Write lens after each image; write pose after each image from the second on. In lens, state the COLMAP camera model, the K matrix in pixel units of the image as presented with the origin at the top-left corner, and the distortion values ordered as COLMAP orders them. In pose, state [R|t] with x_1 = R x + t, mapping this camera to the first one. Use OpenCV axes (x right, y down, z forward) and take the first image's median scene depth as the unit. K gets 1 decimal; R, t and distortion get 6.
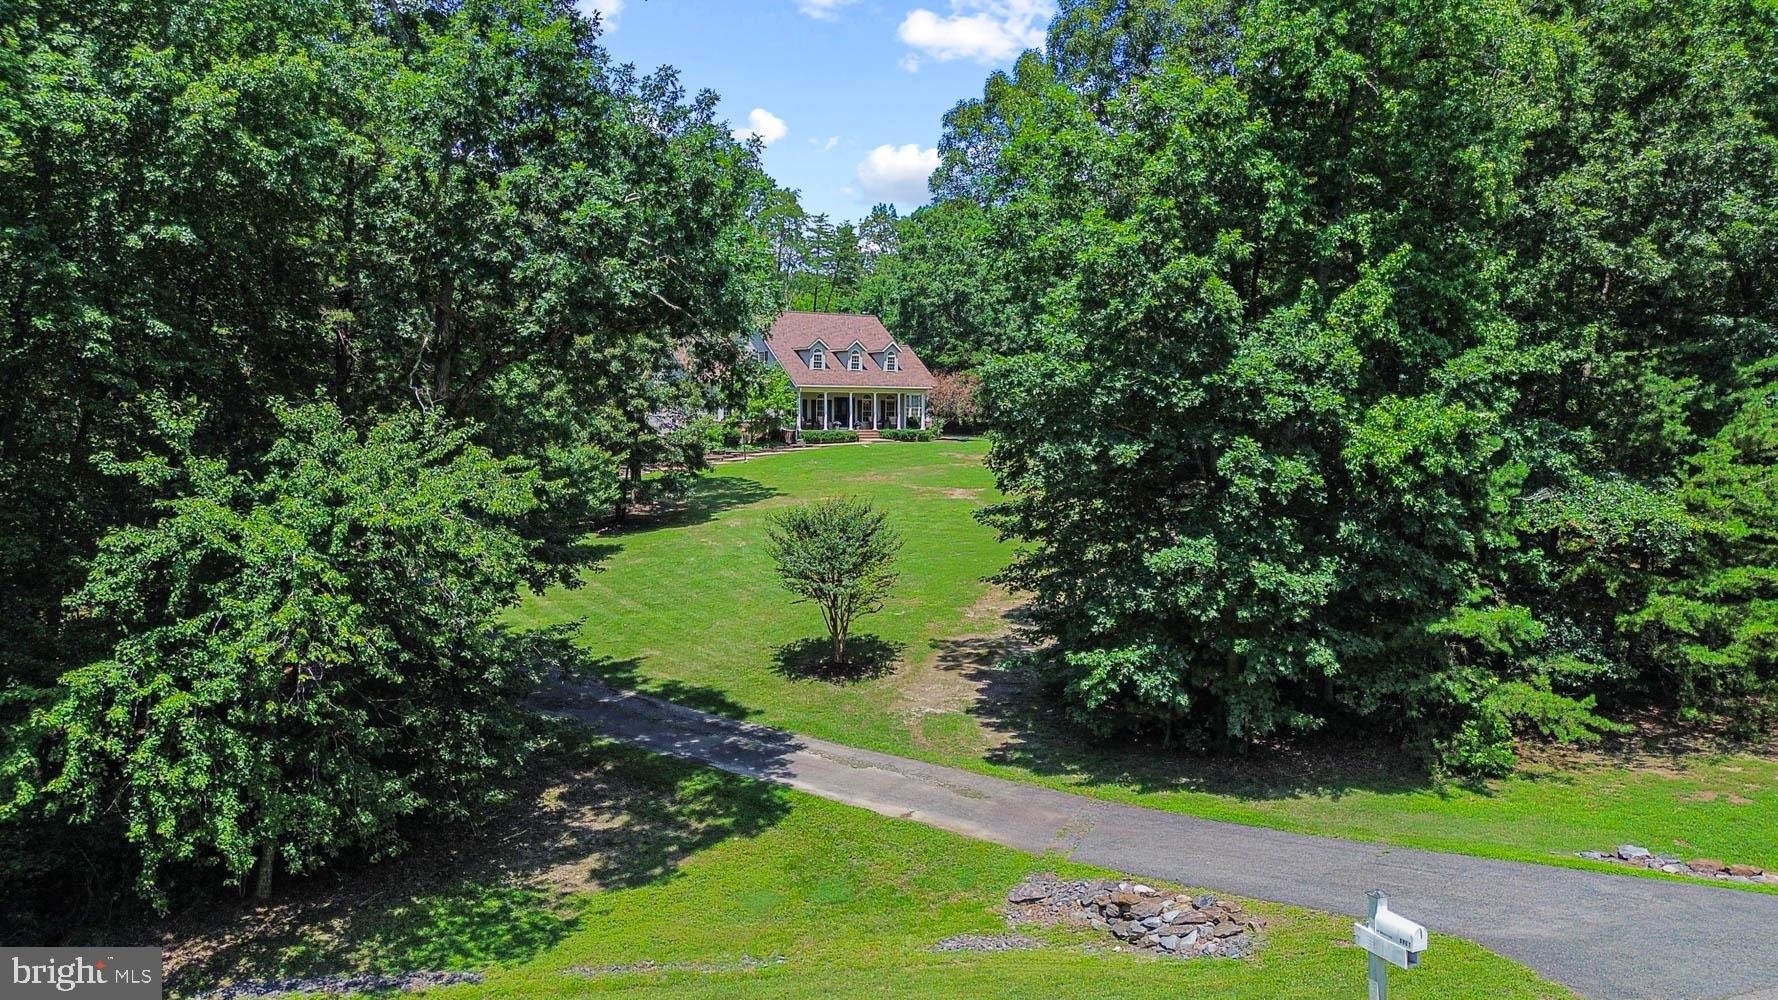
lens RADIAL K [[1216.6, 0, 889.0], [0, 1216.6, 500.0], [0, 0, 1]] dist [0.167491, -0.000189]
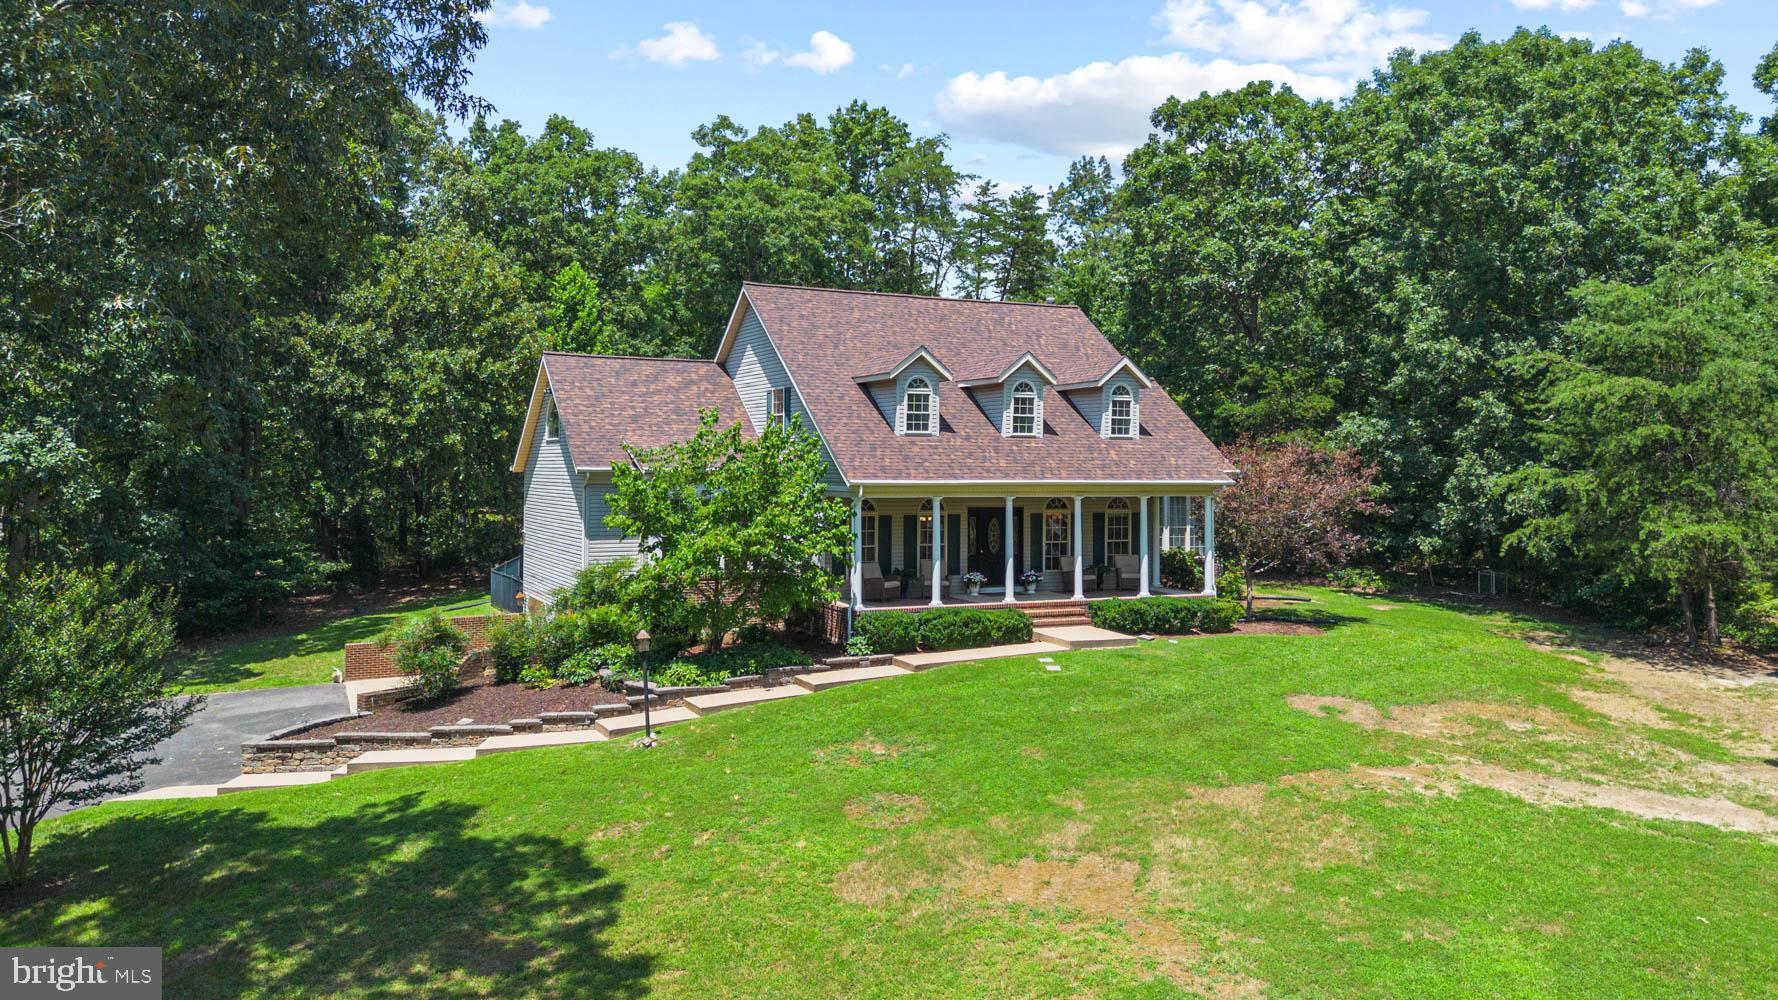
lens RADIAL K [[1294.2, 0, 881.8], [0, 1294.2, 430.4], [0, 0, 1]] dist [0.095951, -0.121438]
pose [[0.987544, -0.004755, -0.157271, -0.007689], [-0.012257, 0.994181, -0.107025, -0.061432], [0.156865, 0.107619, 0.981739, 0.570231]]
